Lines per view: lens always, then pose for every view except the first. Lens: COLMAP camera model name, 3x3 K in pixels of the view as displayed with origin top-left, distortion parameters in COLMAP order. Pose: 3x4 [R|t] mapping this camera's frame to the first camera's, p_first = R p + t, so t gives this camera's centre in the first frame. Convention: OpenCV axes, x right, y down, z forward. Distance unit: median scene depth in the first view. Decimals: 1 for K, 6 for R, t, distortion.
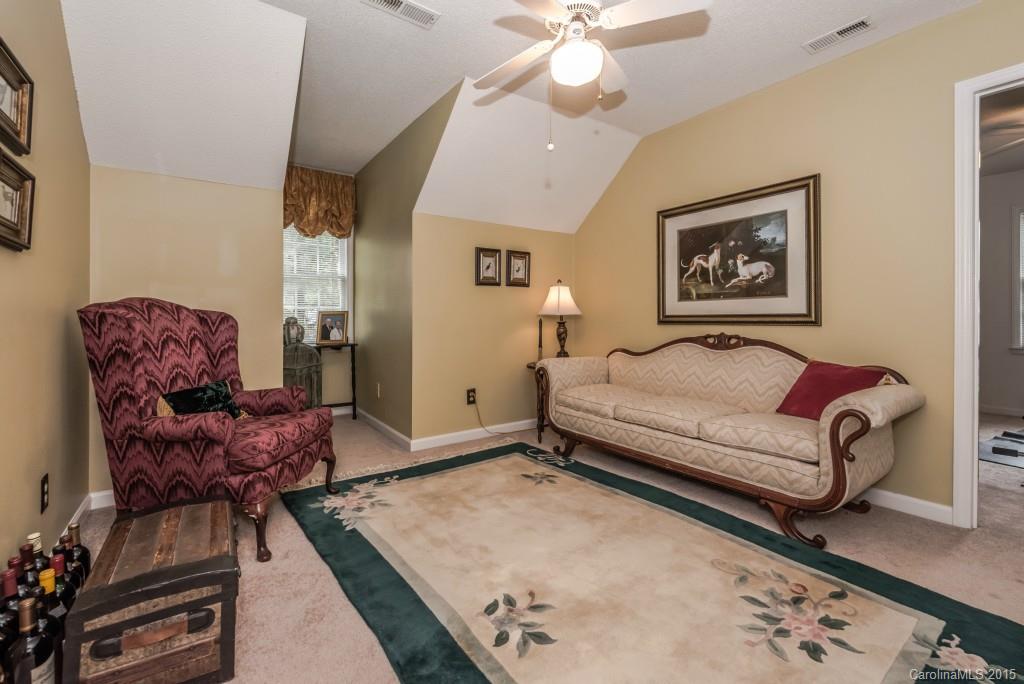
lens RADIAL K [[436.3, 0, 495.3], [0, 436.3, 318.1], [0, 0, 1]] dist [0.008672, -0.000217]
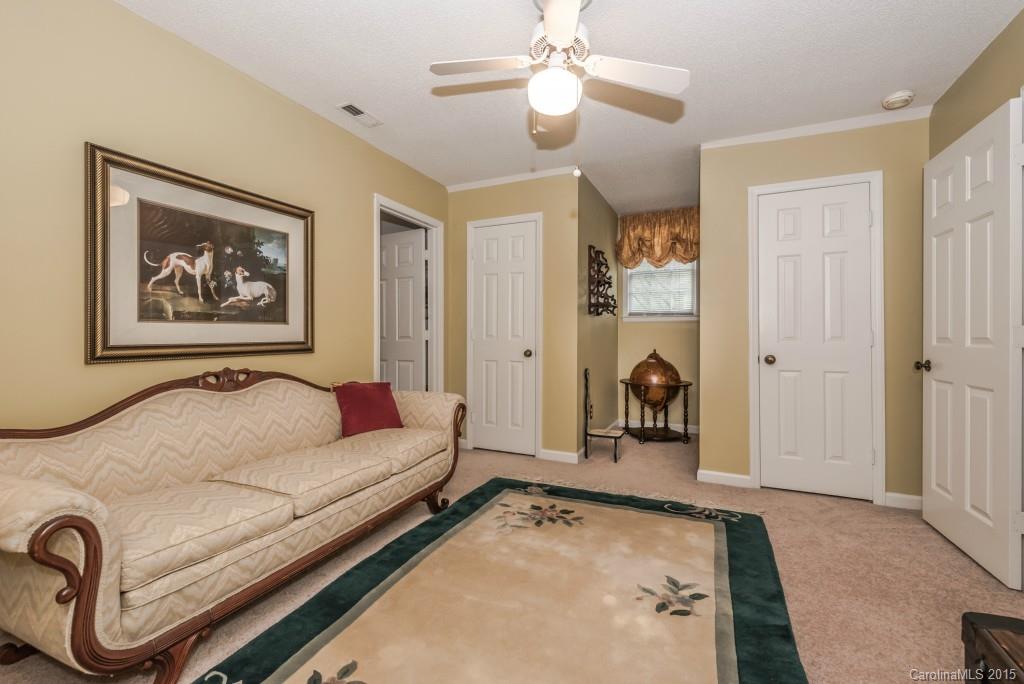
lens RADIAL K [[436.3, 0, 509.7], [0, 436.3, 335.2], [0, 0, 1]] dist [0.008672, -0.000217]
pose [[-0.513452, -0.002879, 0.858113, -0.376645], [-0.001508, 0.999996, 0.002452, -0.025059], [-0.858117, -0.000035, -0.513454, 0.989666]]
